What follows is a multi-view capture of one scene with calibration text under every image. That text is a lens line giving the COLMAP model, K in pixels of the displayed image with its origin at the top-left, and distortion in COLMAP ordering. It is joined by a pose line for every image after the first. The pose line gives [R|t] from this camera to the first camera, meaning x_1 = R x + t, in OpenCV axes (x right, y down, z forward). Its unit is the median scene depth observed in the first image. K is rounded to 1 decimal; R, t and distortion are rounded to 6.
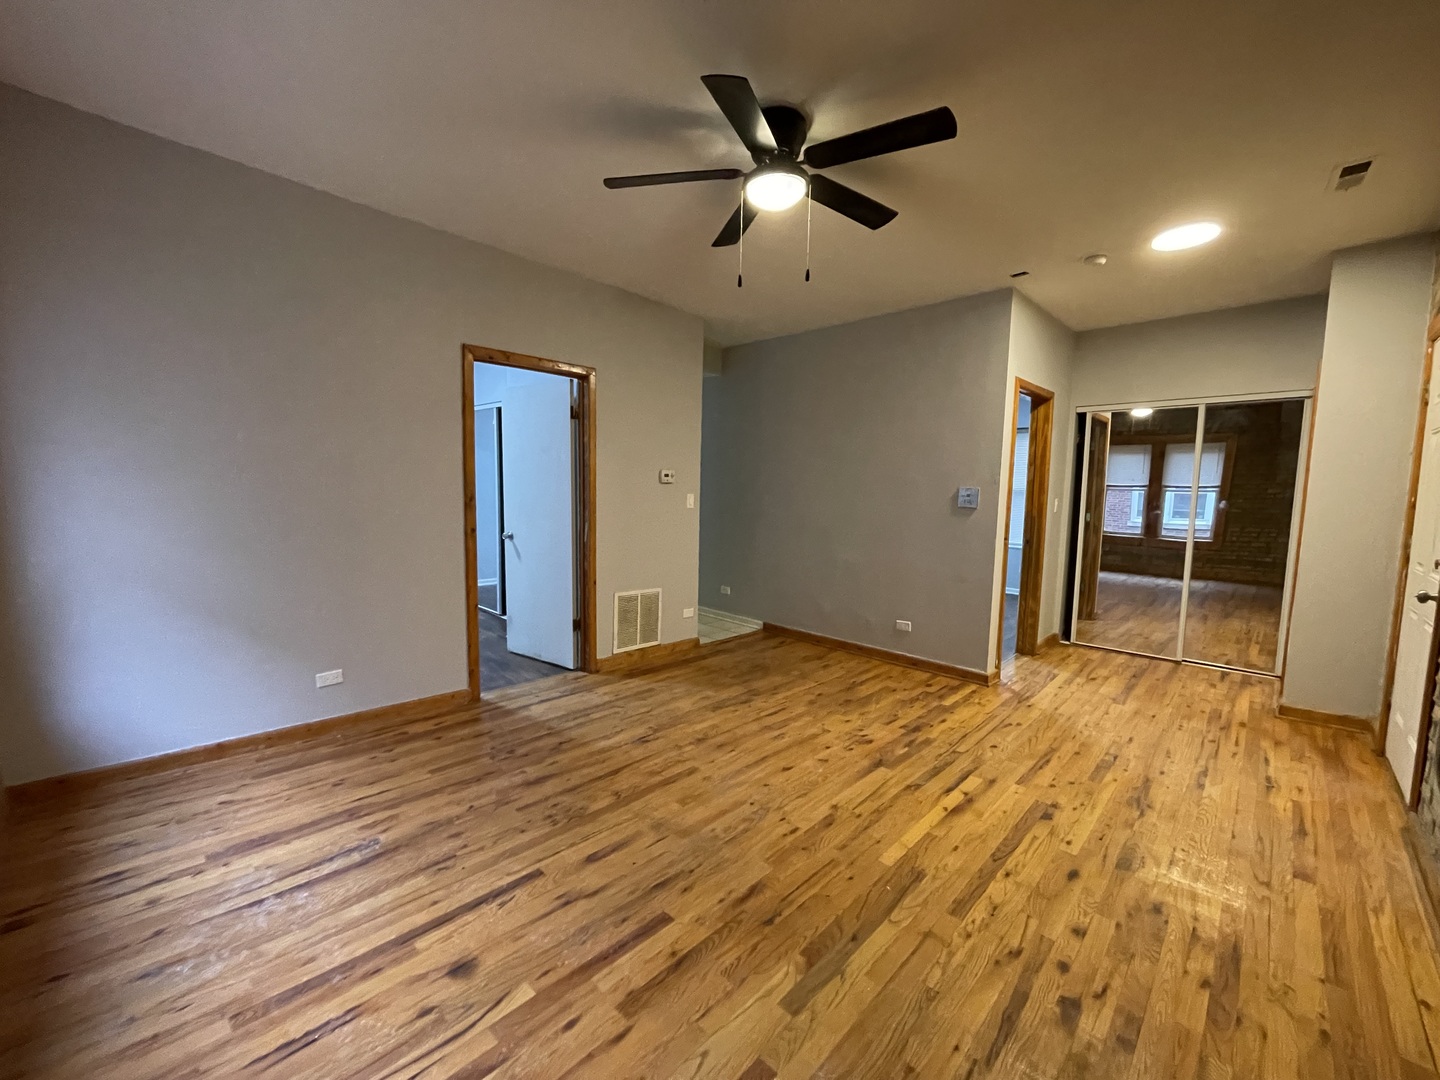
lens RADIAL K [[581.9, 0, 719.9], [0, 581.9, 533.6], [0, 0, 1]] dist [0.003556, 0.000502]
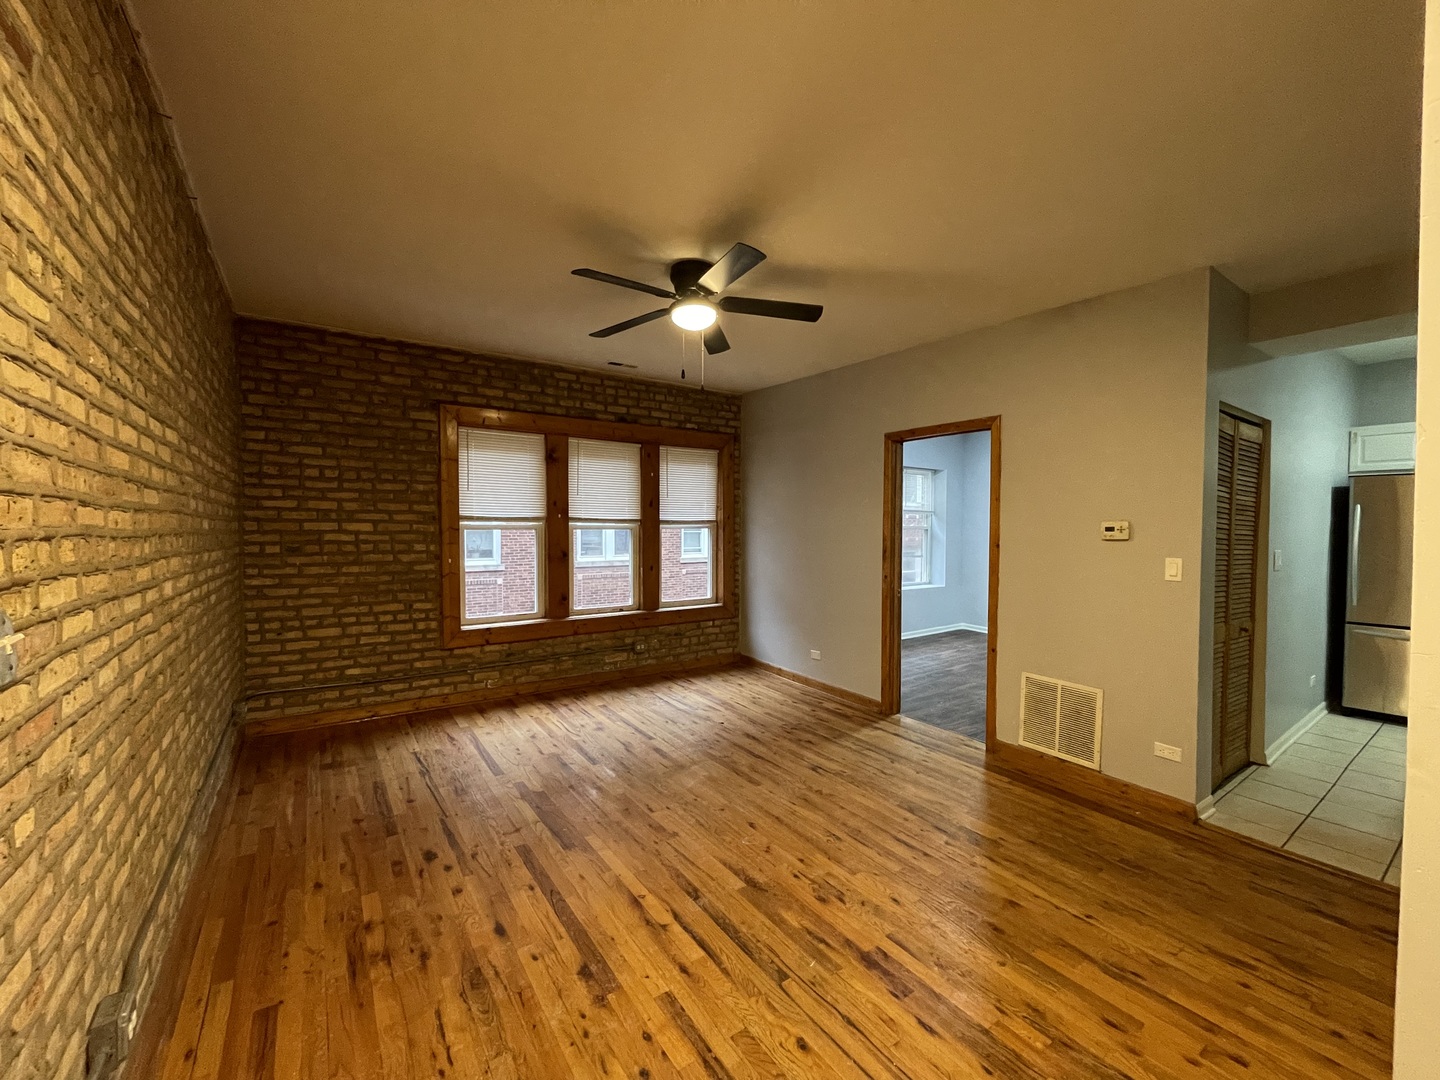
lens RADIAL K [[581.9, 0, 716.7], [0, 581.9, 541.9], [0, 0, 1]] dist [0.003556, 0.000502]
pose [[-0.198672, 0.001445, -0.980065, 1.017537], [-0.090606, 0.995689, 0.019835, -0.083545], [0.975869, 0.092740, -0.197685, 1.012574]]
